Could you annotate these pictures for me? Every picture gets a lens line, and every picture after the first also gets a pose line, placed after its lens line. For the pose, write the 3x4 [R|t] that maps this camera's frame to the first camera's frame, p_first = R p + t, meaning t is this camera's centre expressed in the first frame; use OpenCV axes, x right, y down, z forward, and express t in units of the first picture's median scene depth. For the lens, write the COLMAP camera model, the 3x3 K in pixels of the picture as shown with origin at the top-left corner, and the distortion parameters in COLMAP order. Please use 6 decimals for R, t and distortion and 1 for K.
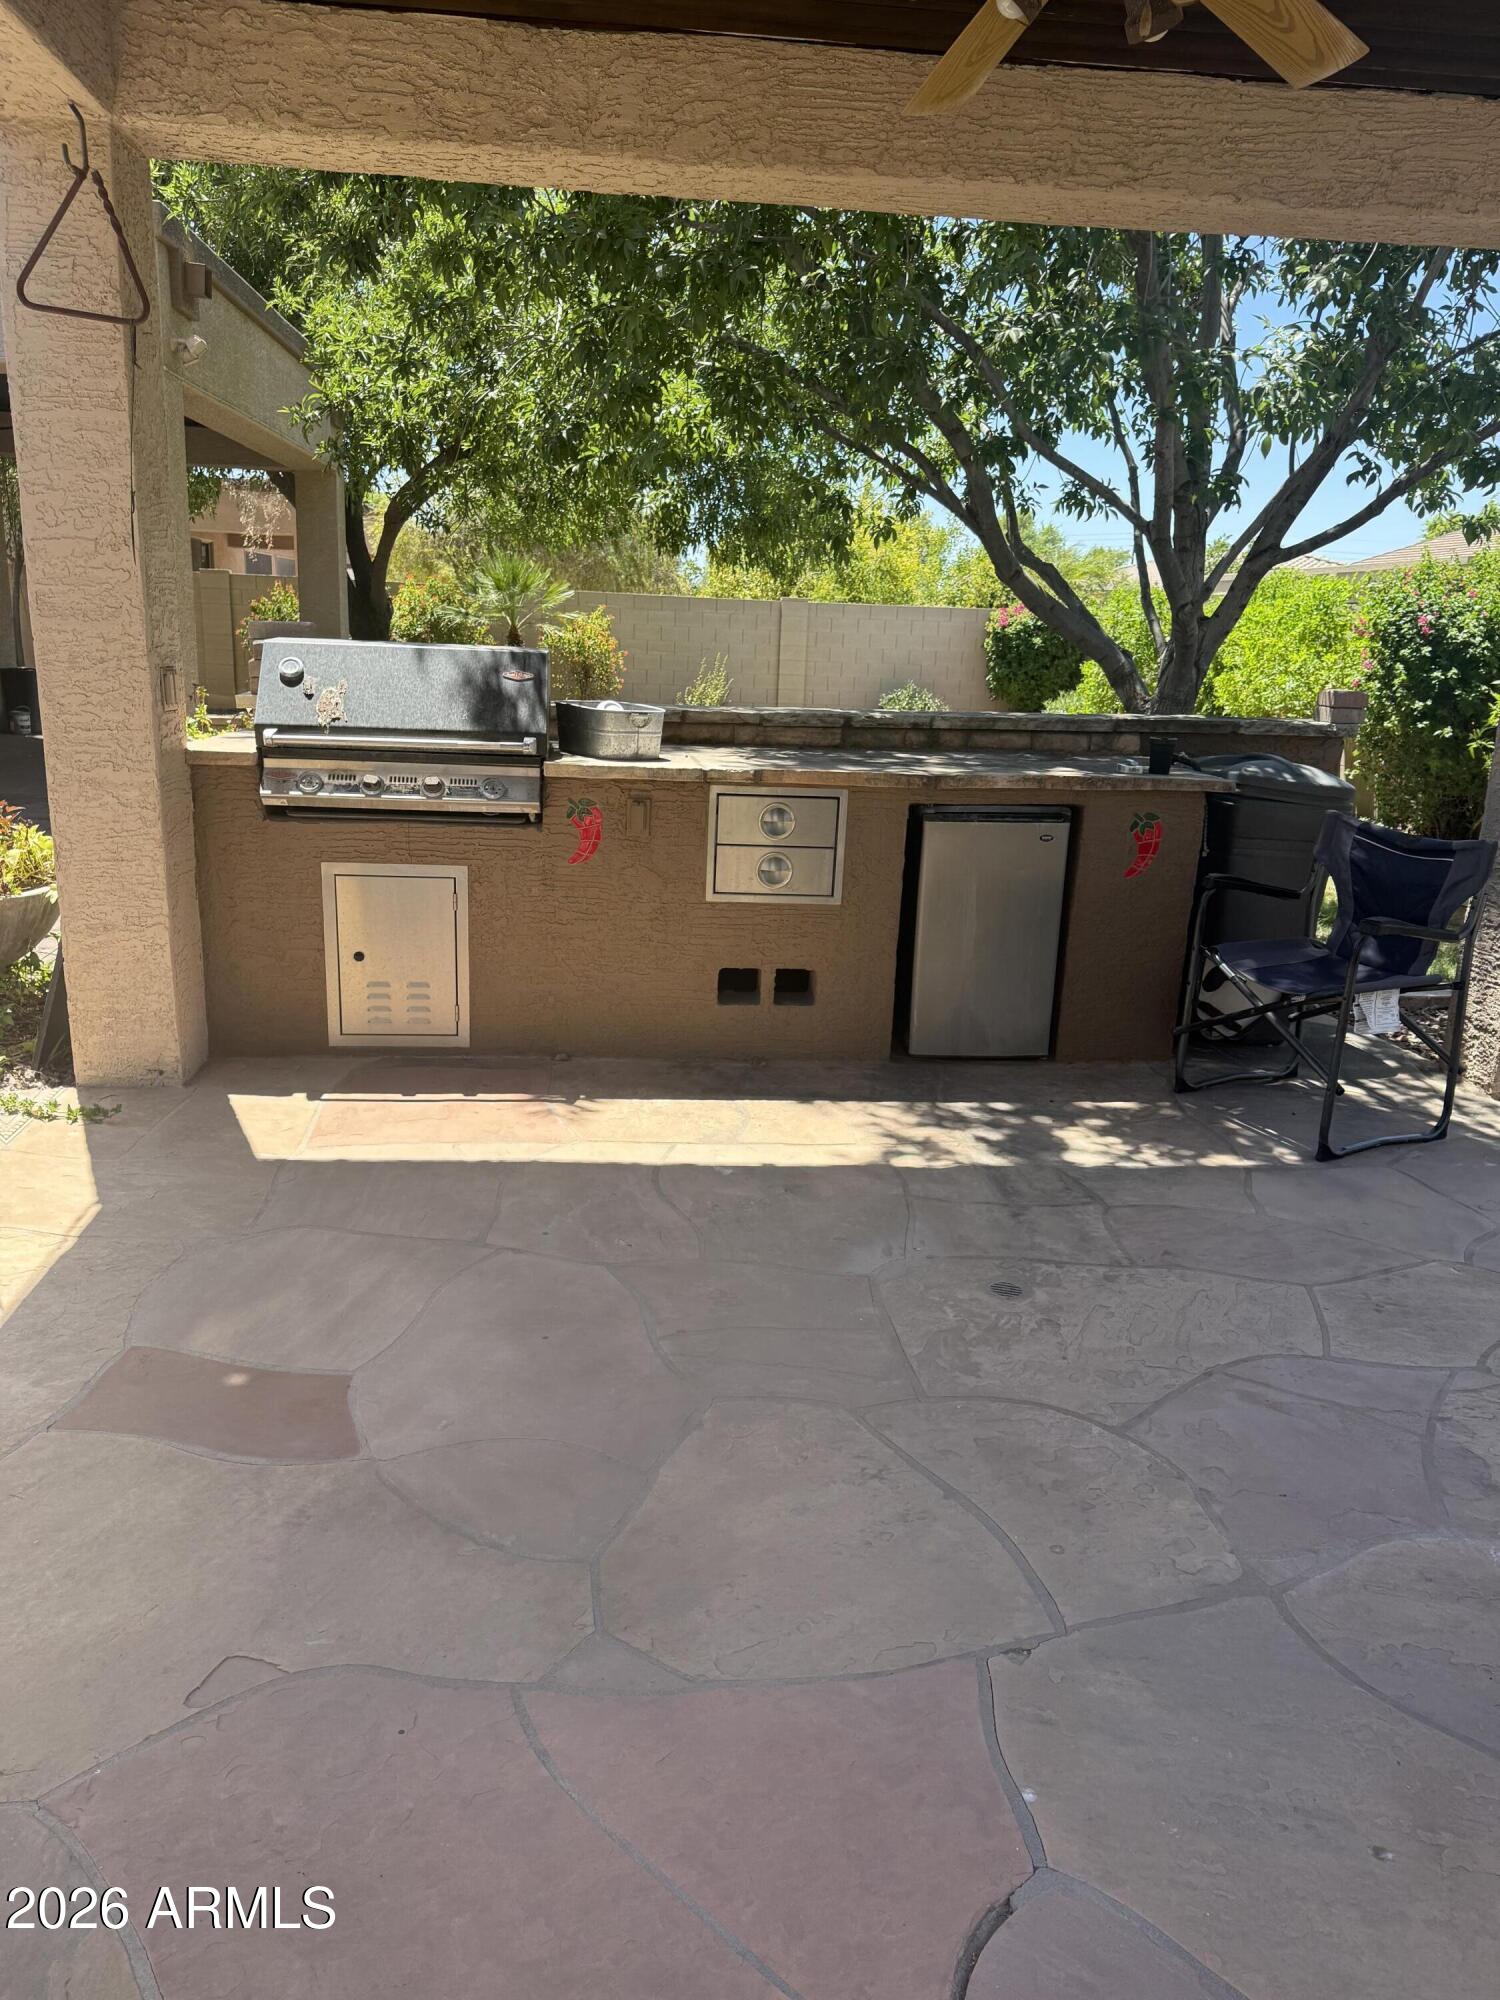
lens RADIAL K [[1382.5, 0, 739.4], [0, 1382.5, 1010.0], [0, 0, 1]] dist [0.063720, -0.063147]
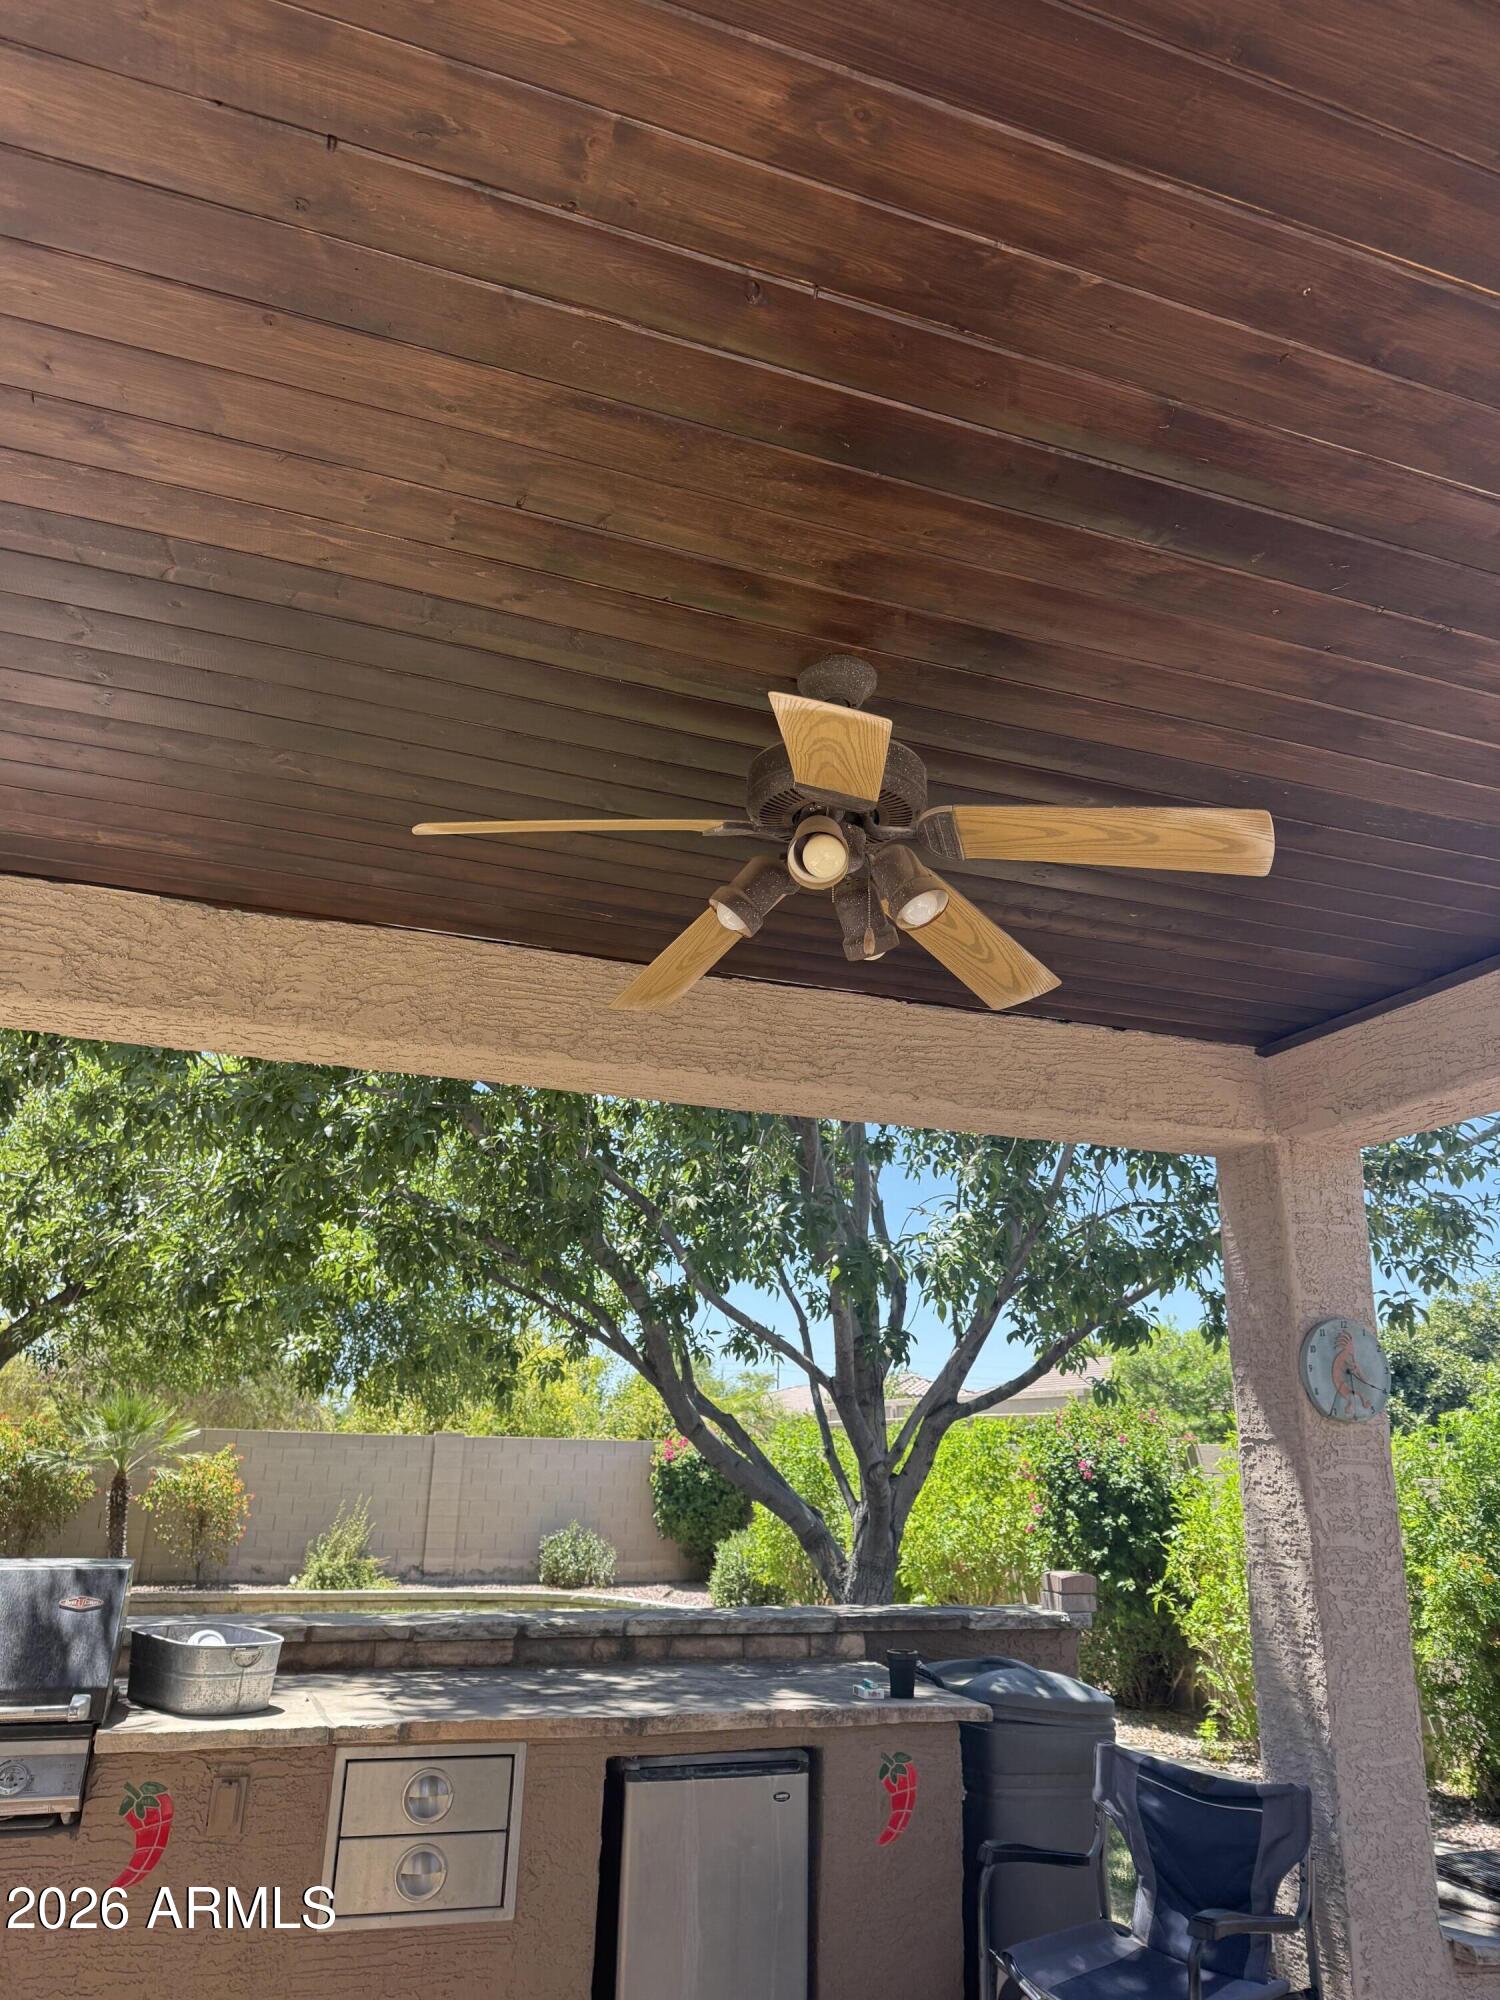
lens RADIAL K [[1382.5, 0, 739.4], [0, 1382.5, 1010.0], [0, 0, 1]] dist [0.063720, -0.063147]
pose [[0.971772, 0.062738, 0.227428, -0.005564], [0.070241, 0.843339, -0.532772, -0.062684], [-0.225224, 0.533708, 0.815126, 0.104035]]
